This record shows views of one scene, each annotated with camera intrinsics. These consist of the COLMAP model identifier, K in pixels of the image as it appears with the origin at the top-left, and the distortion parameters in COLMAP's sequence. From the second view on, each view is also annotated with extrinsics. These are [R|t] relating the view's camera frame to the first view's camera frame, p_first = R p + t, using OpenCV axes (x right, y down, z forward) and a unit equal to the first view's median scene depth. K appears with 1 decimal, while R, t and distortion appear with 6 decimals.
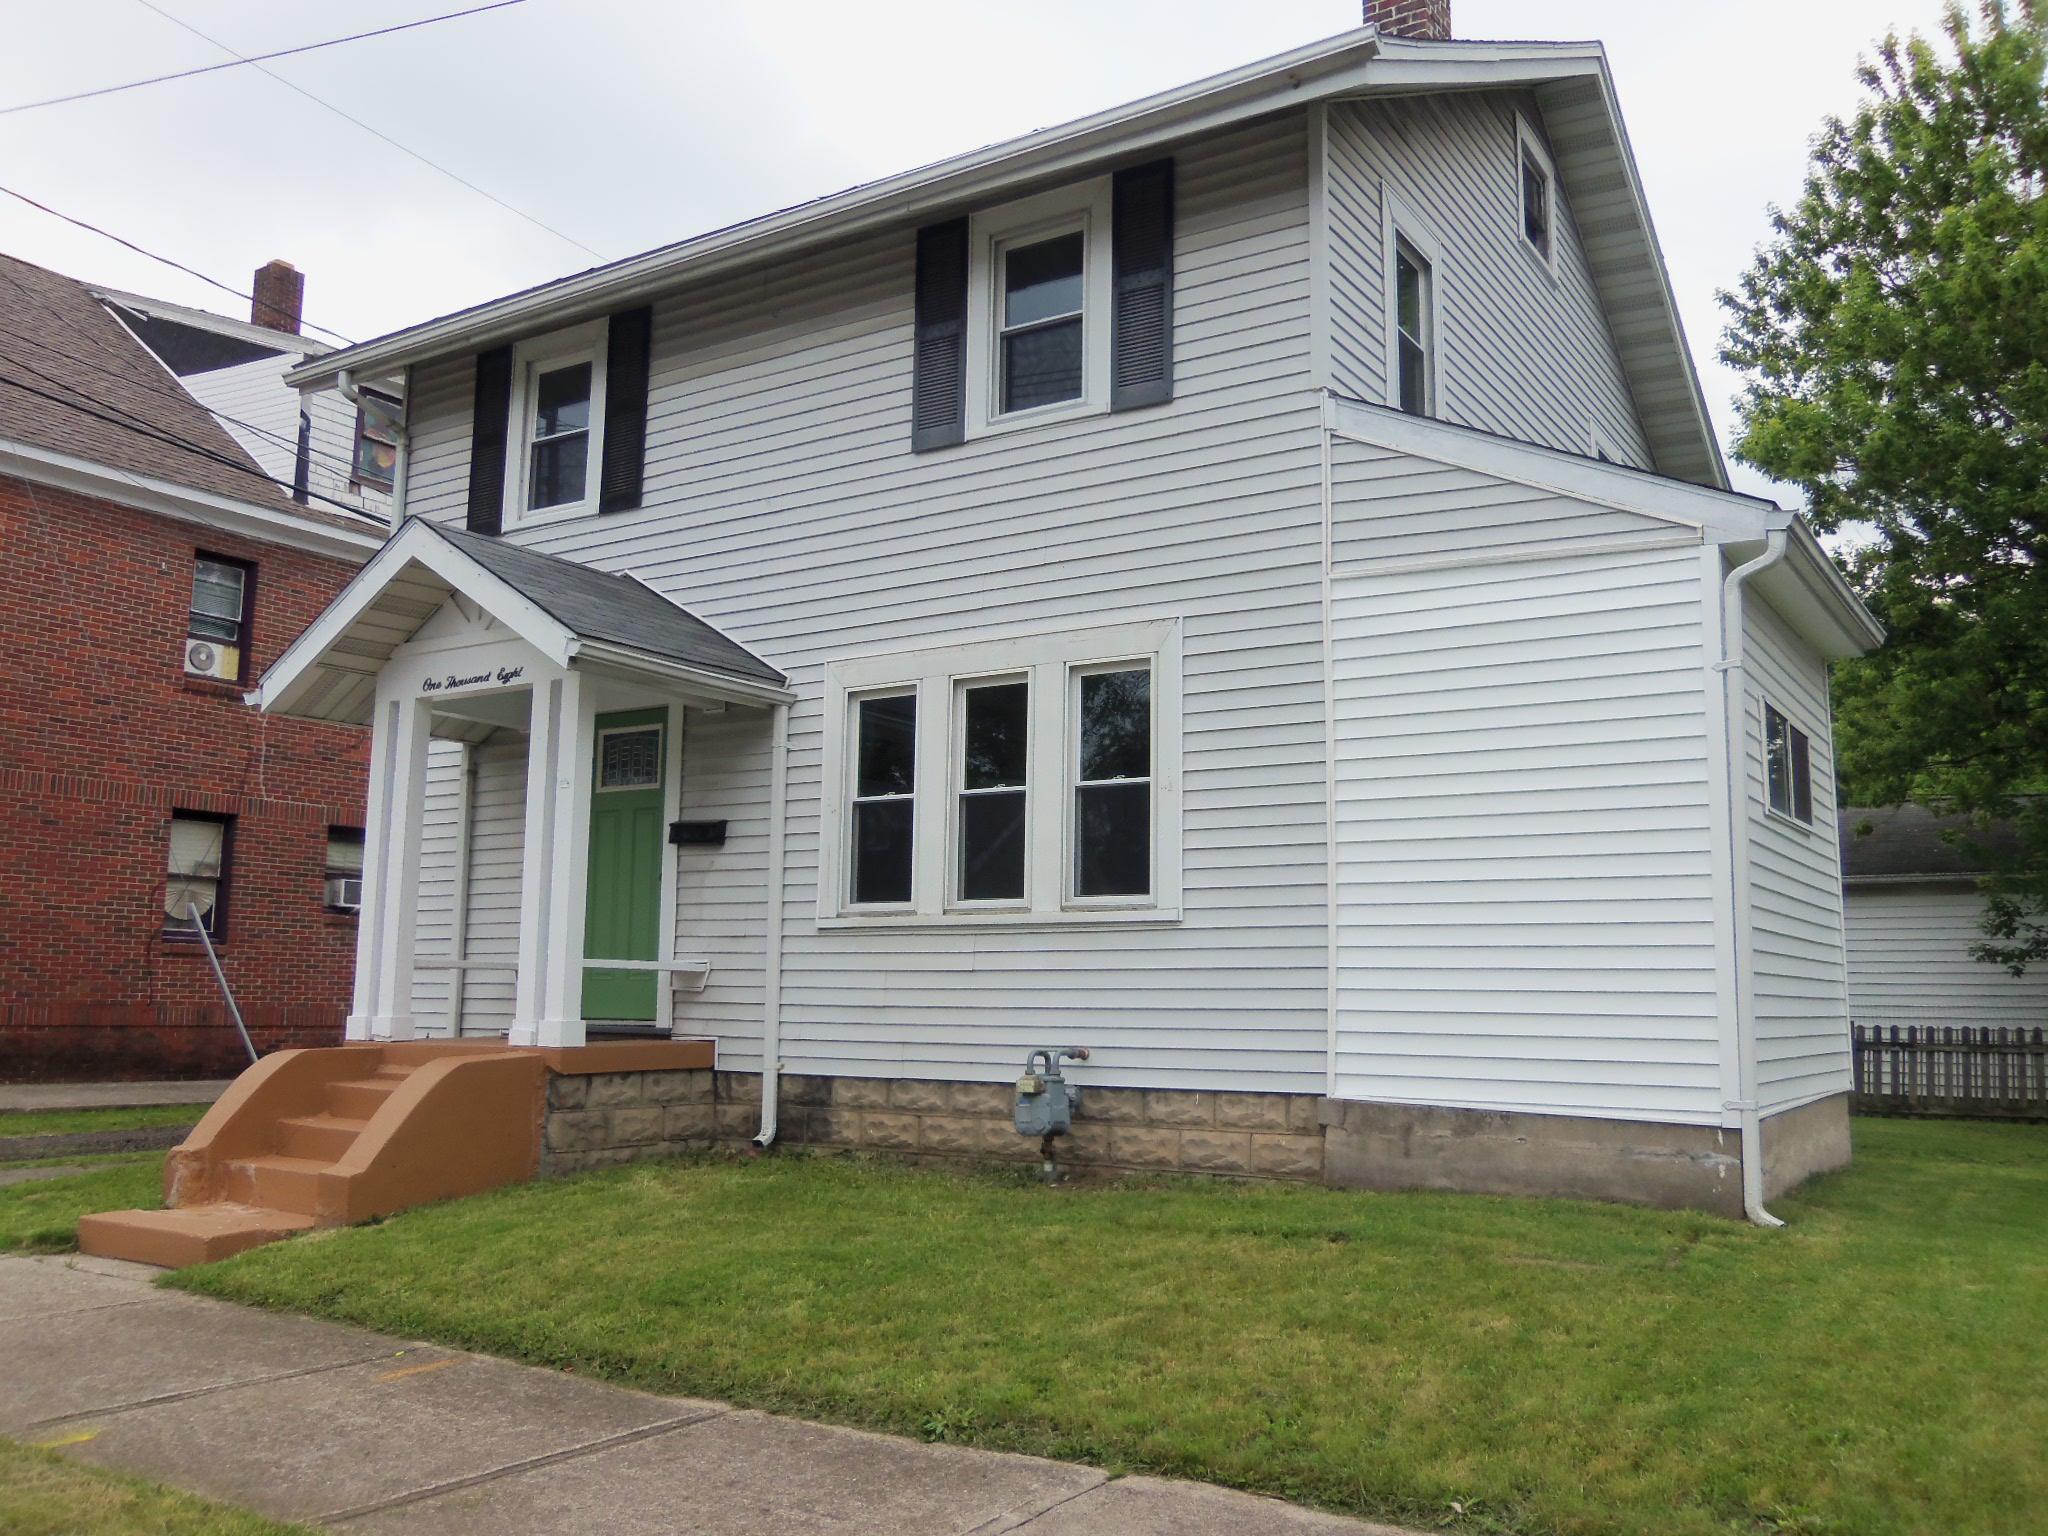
lens RADIAL K [[1699.5, 0, 1024.0], [0, 1699.5, 768.0], [0, 0, 1]] dist [-0.000830, -0.005401]
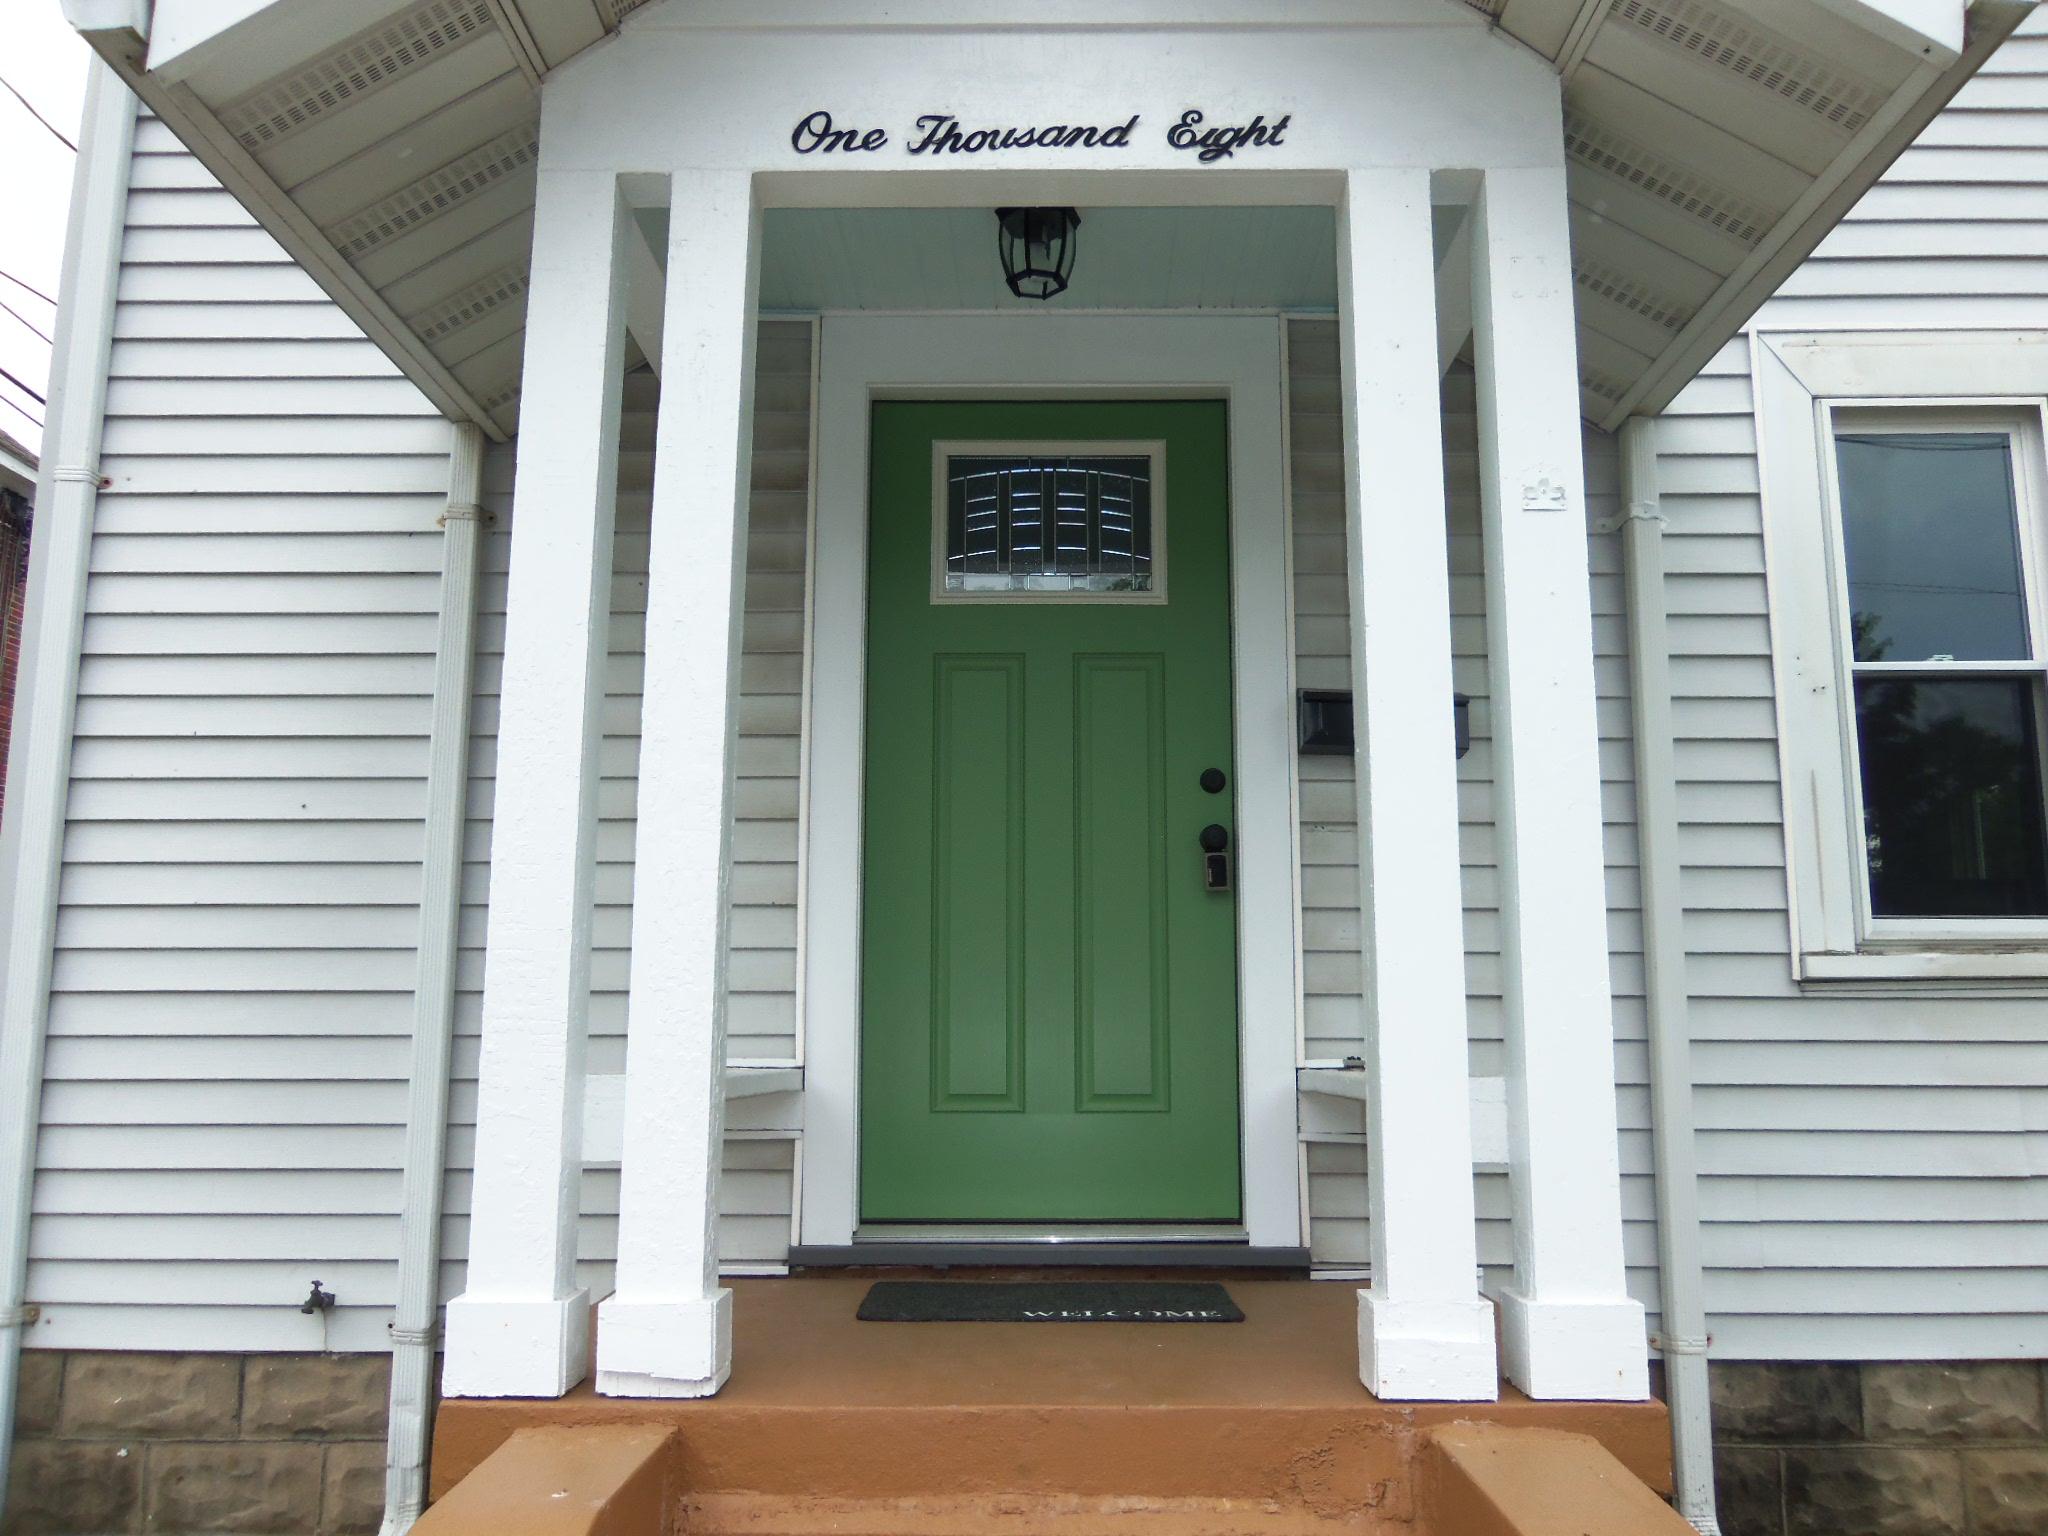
lens RADIAL K [[1699.5, 0, 1024.0], [0, 1699.5, 768.0], [0, 0, 1]] dist [-0.000830, -0.005401]
pose [[0.845613, 0.072768, 0.528813, -0.487732], [-0.061352, 0.997349, -0.039135, 0.072351], [-0.530259, 0.000649, 0.847836, 0.765152]]
